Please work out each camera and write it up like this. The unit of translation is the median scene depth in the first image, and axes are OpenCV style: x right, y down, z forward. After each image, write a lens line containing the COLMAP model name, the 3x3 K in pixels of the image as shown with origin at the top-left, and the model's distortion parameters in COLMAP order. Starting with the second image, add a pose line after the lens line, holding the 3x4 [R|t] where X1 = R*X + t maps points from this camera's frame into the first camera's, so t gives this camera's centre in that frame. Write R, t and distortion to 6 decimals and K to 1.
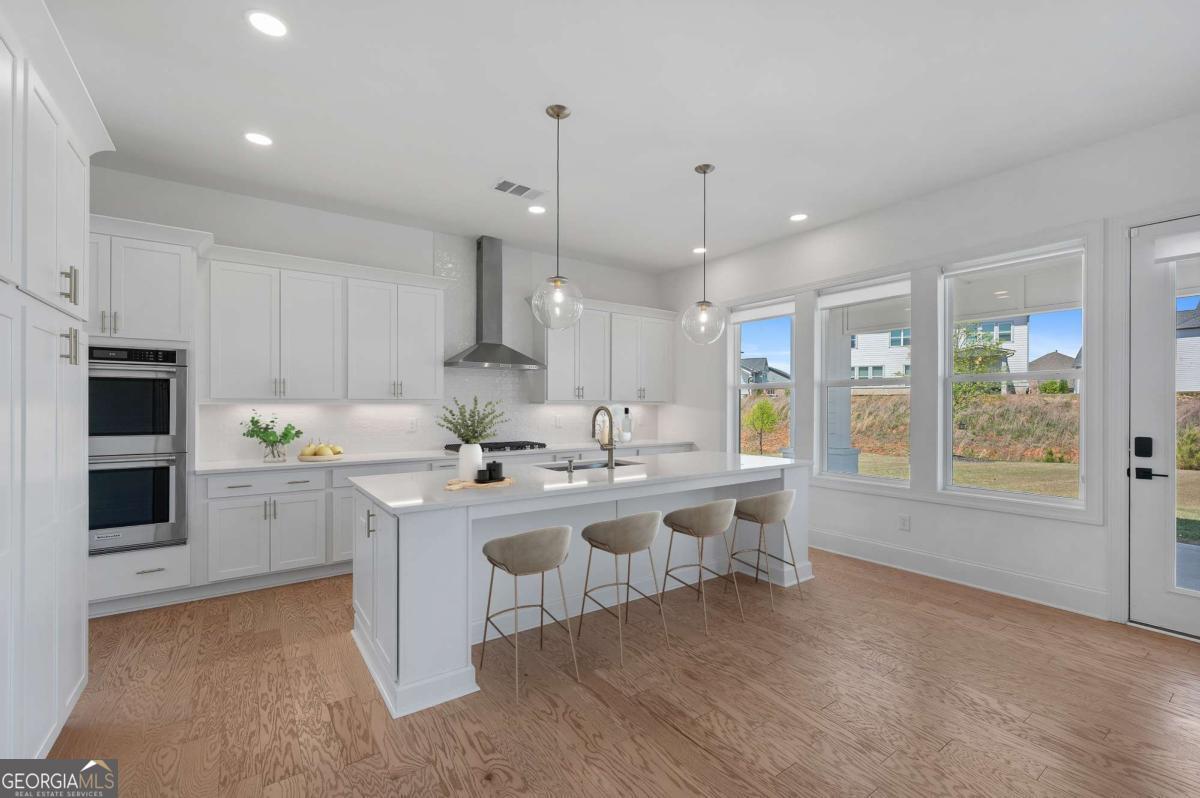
lens RADIAL K [[520.4, 0, 632.8], [0, 520.4, 401.4], [0, 0, 1]] dist [0.014688, 0.000003]
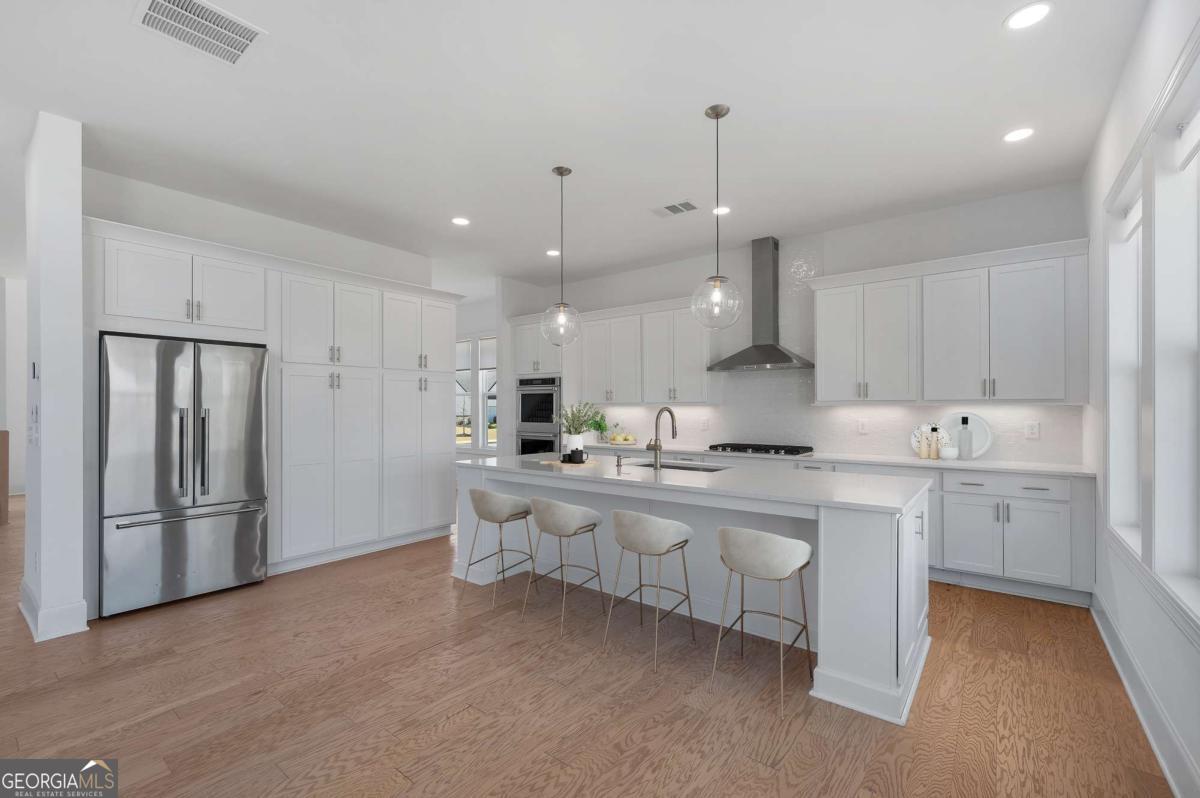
lens RADIAL K [[522.9, 0, 601.6], [0, 522.9, 408.9], [0, 0, 1]] dist [-0.026362, -0.000390]
pose [[0.247885, 0.002454, -0.968786, 0.881018], [0.009611, 0.999941, 0.004992, 0.006078], [0.968742, -0.010549, 0.247847, 0.635090]]
